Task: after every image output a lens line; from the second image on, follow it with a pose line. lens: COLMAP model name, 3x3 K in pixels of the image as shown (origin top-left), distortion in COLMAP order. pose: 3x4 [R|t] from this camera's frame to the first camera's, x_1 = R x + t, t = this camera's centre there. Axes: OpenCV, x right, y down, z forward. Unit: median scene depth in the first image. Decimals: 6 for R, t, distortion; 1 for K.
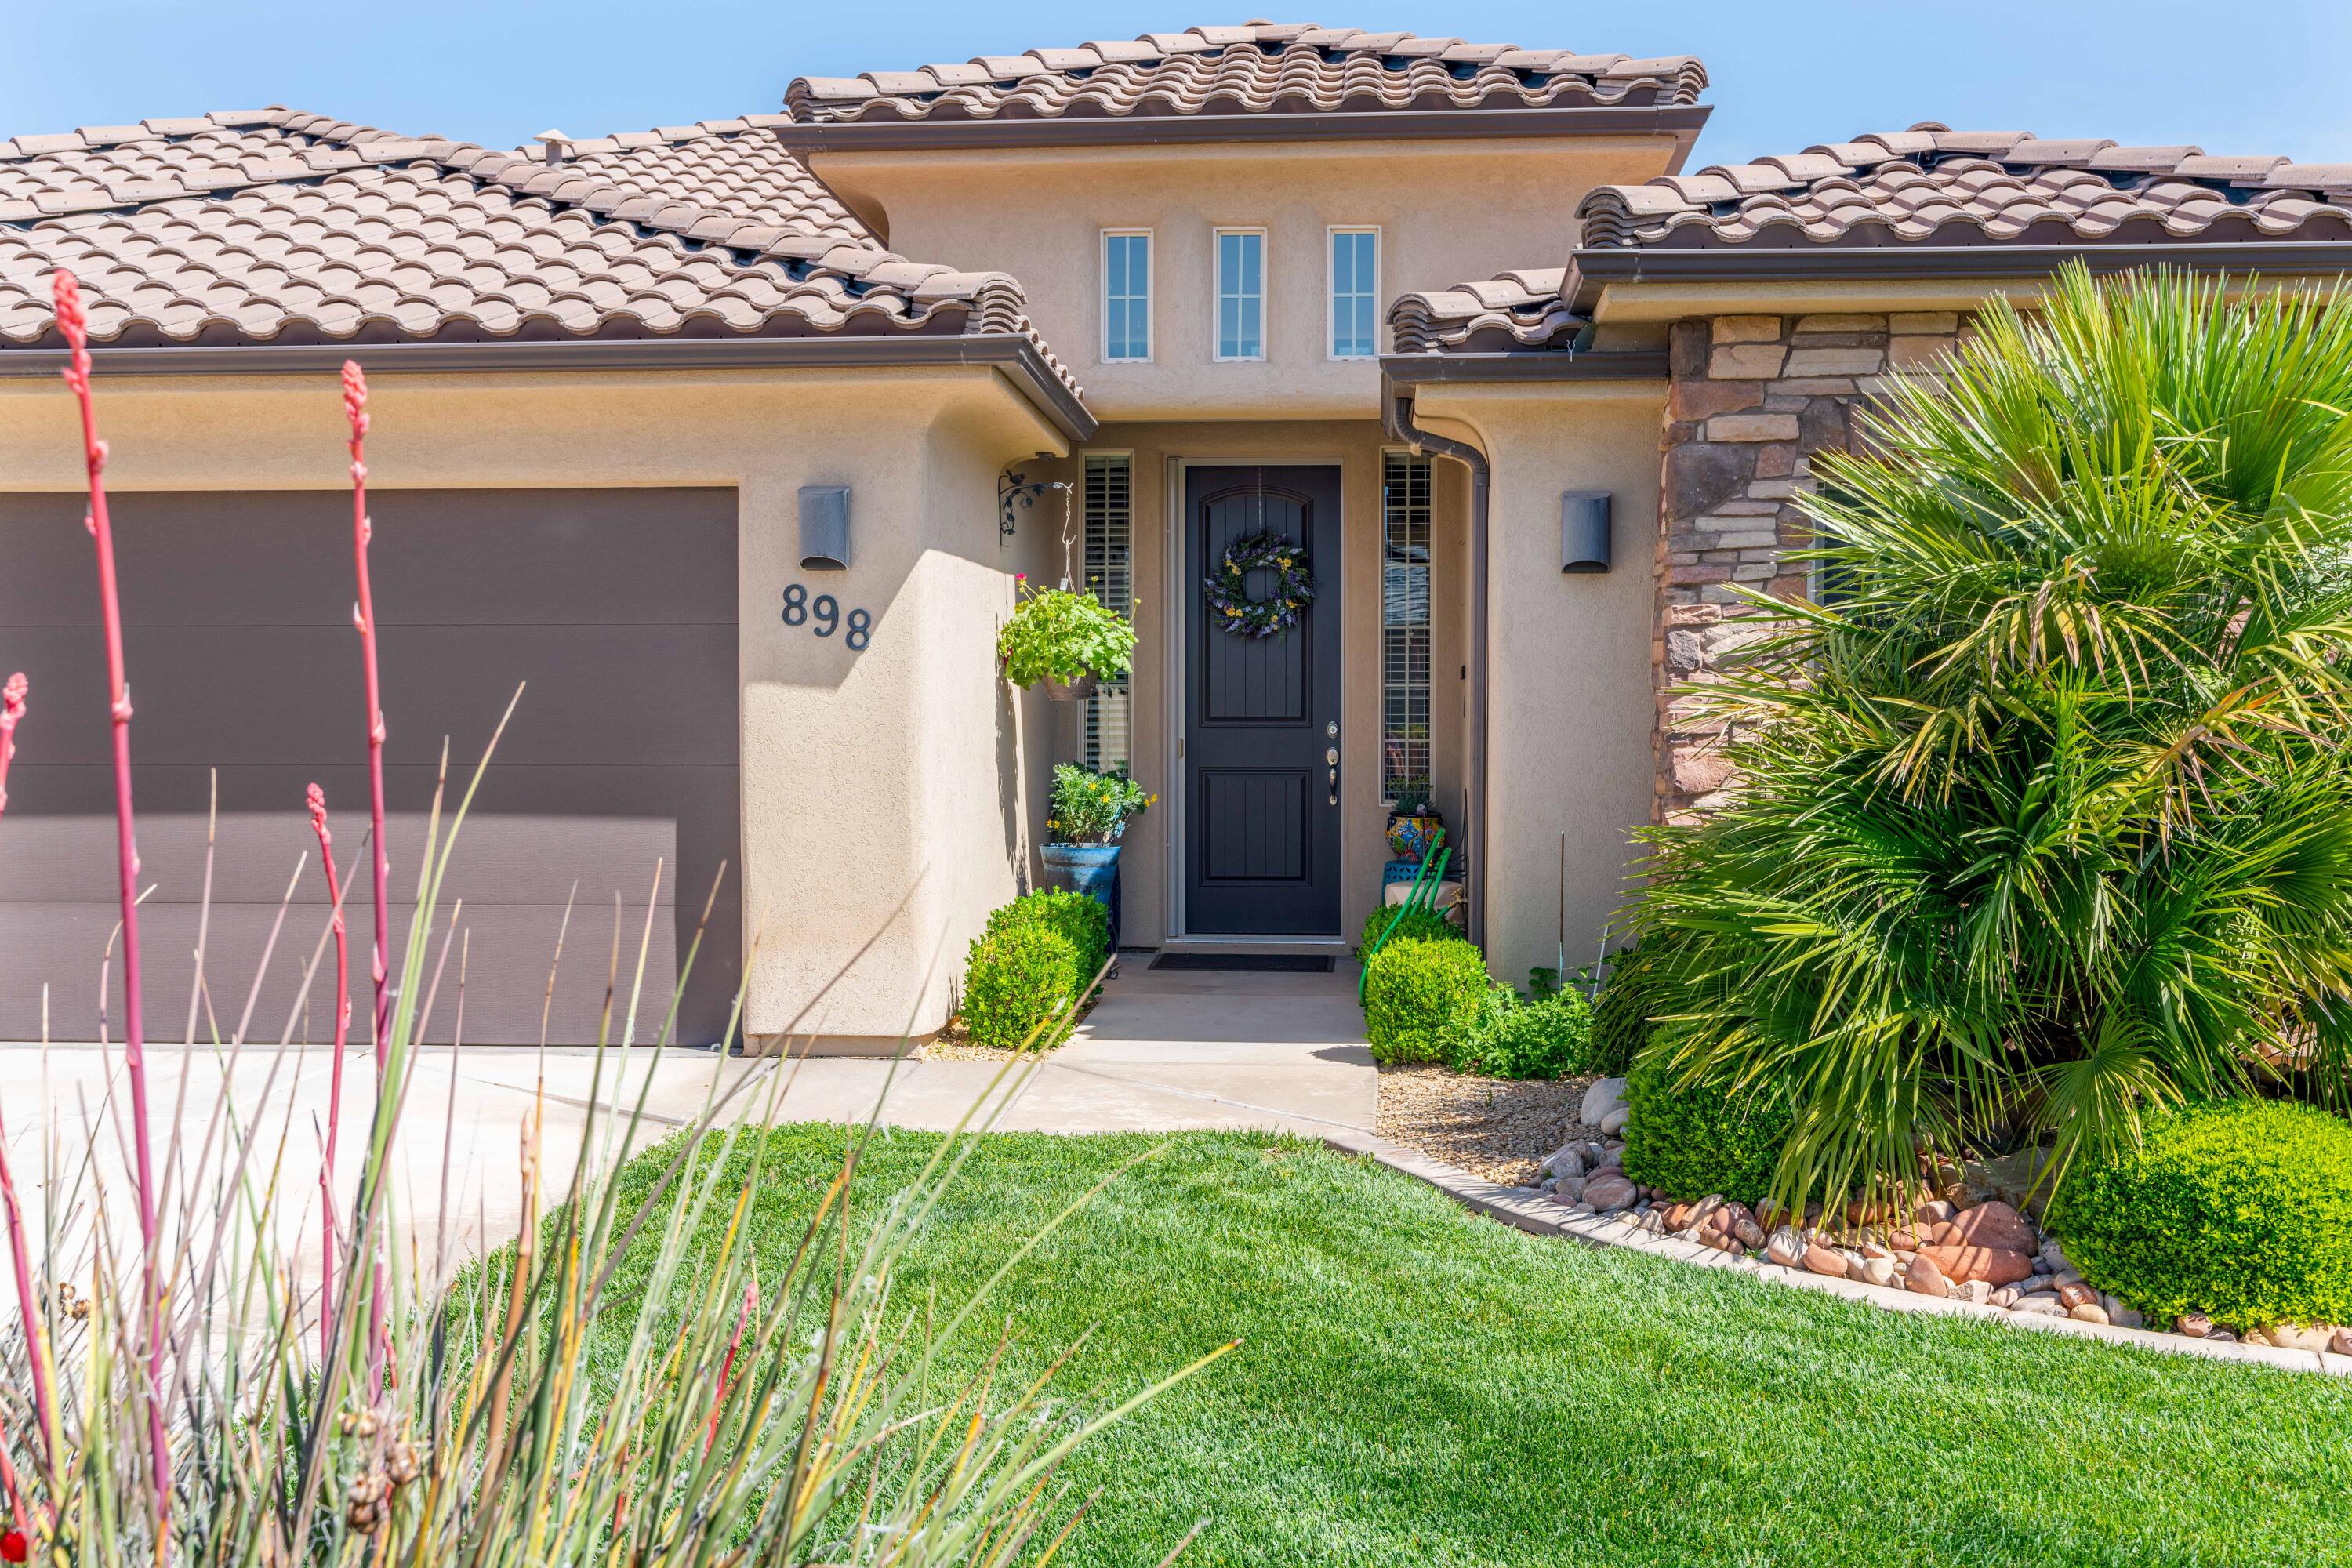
lens RADIAL K [[2230.8, 0, 1176.0], [0, 2230.8, 784.0], [0, 0, 1]] dist [0.013676, 0.011778]
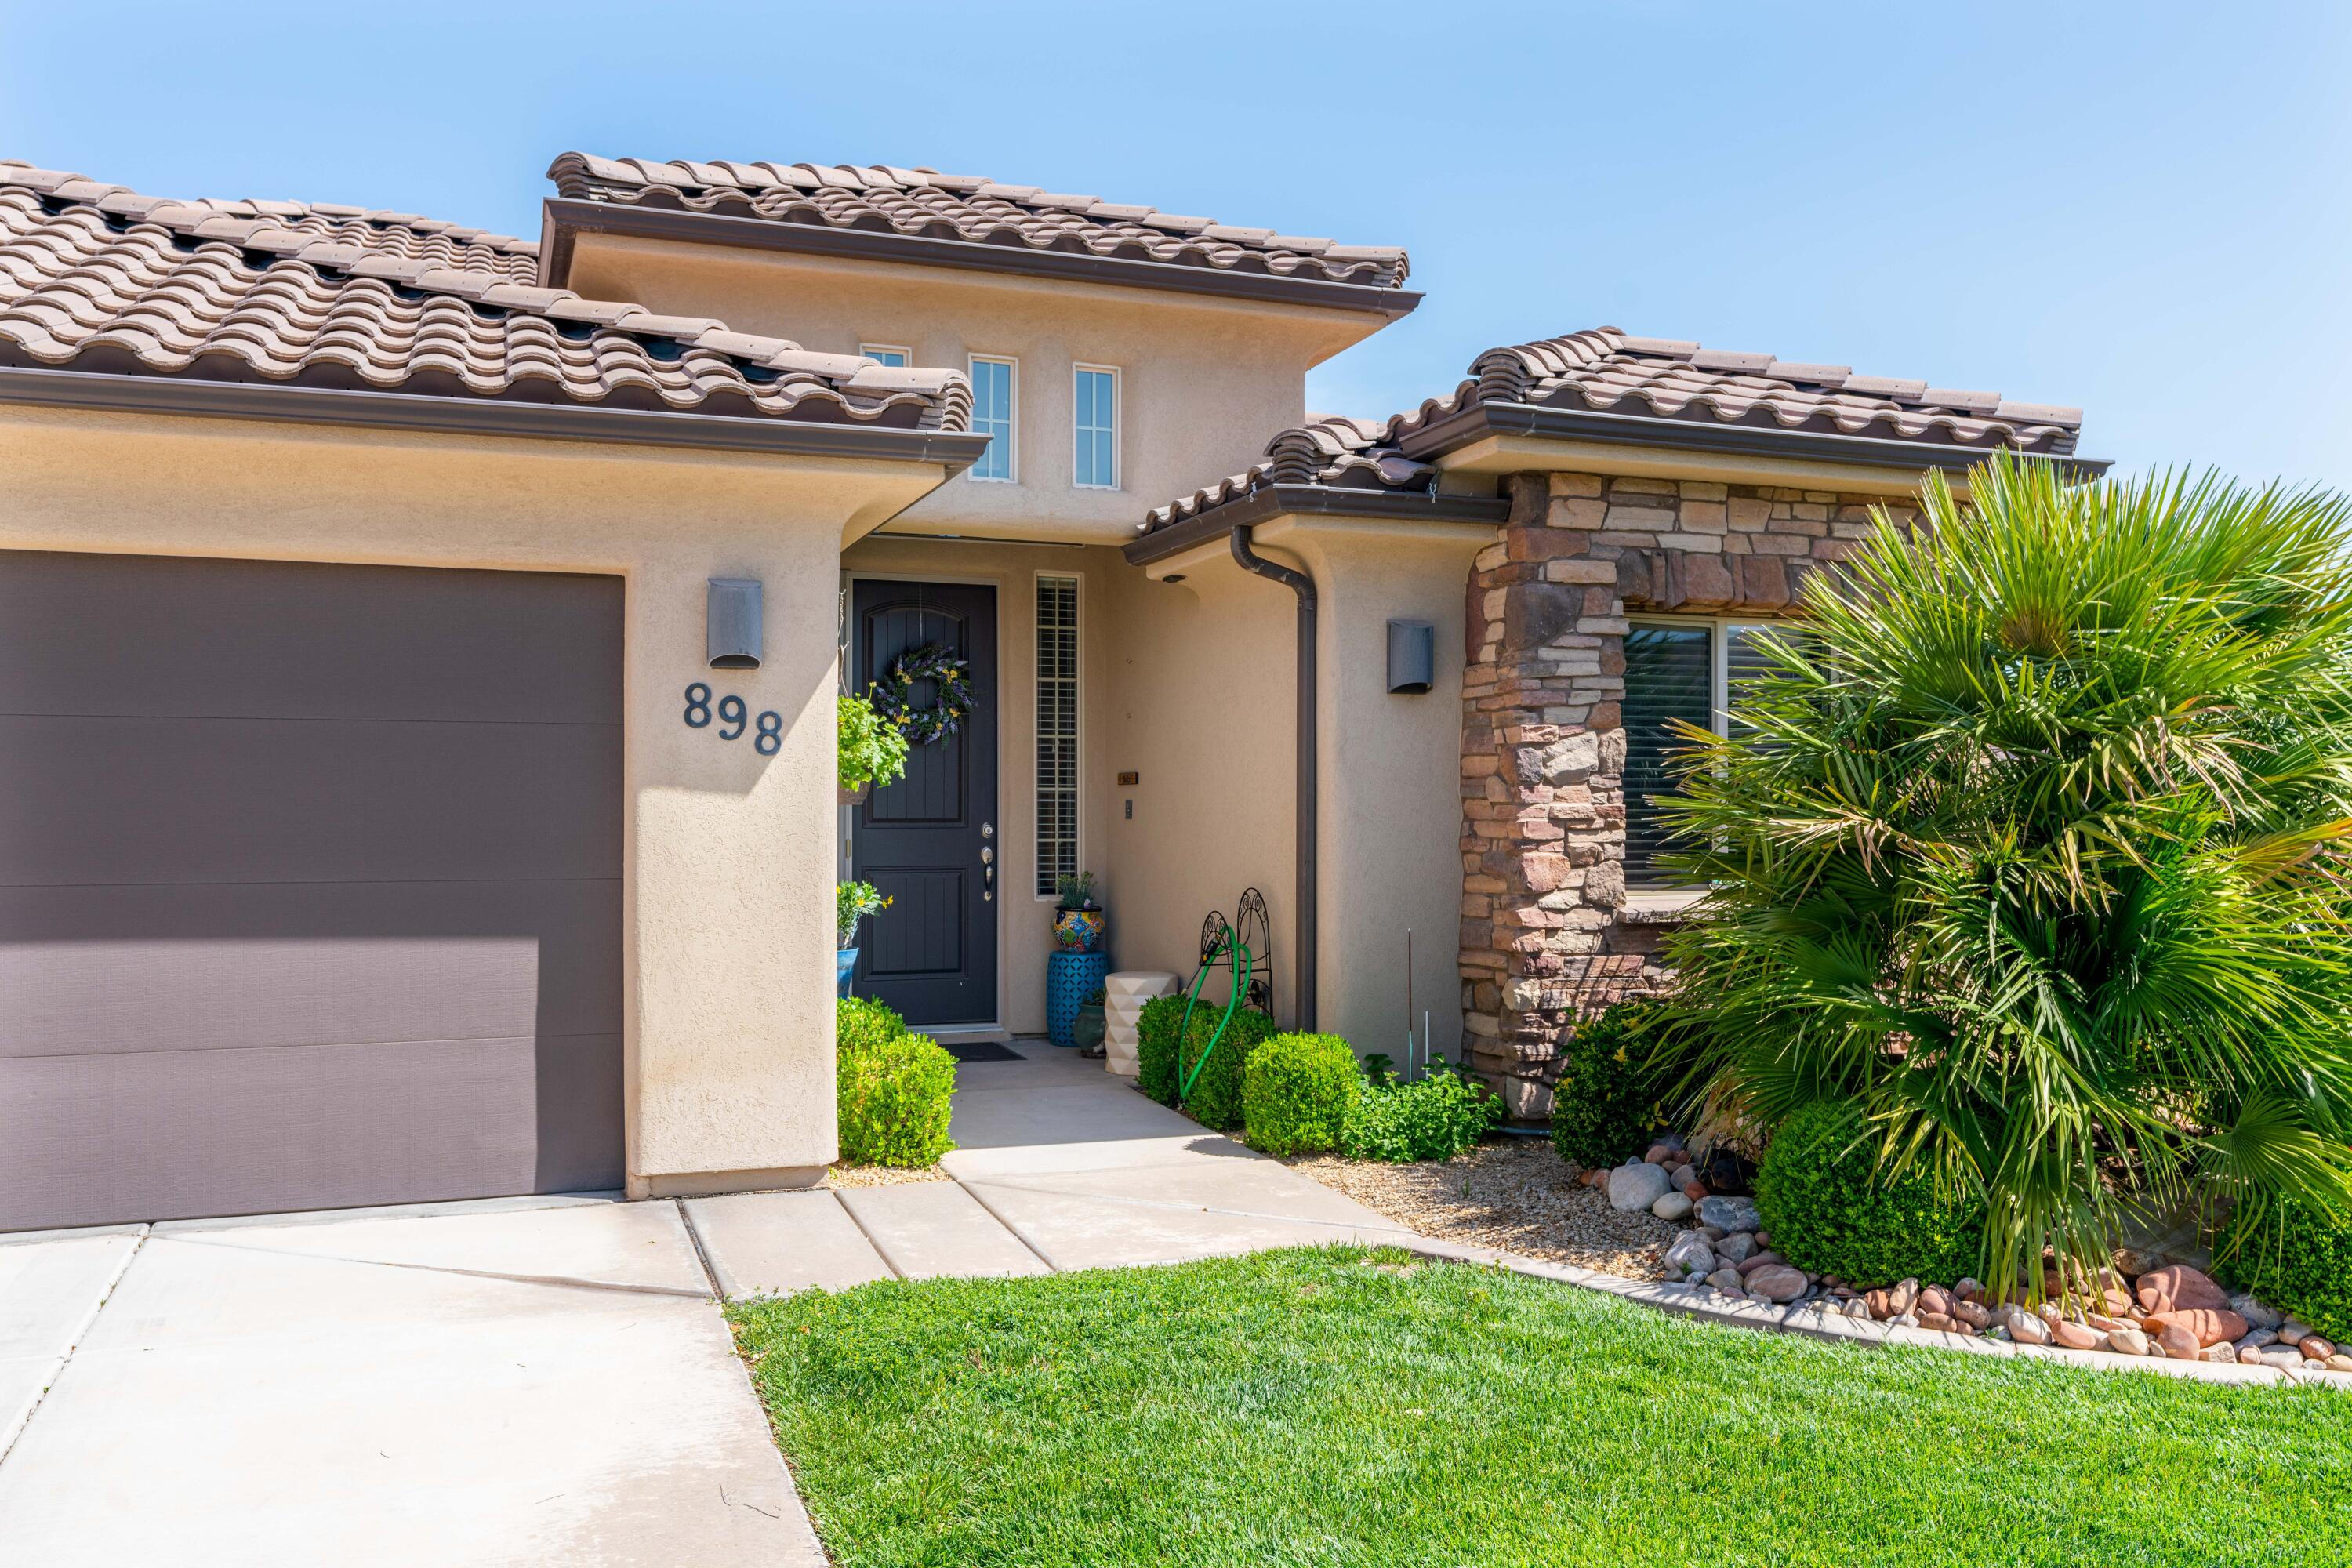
lens RADIAL K [[1840.1, 0, 1176.0], [0, 1840.1, 784.0], [0, 0, 1]] dist [0.009872, 0.001394]
pose [[0.910771, 0.006697, 0.412856, -0.305960], [0.010570, 0.999163, -0.039526, -0.015298], [-0.412775, 0.040363, 0.909938, 0.224825]]
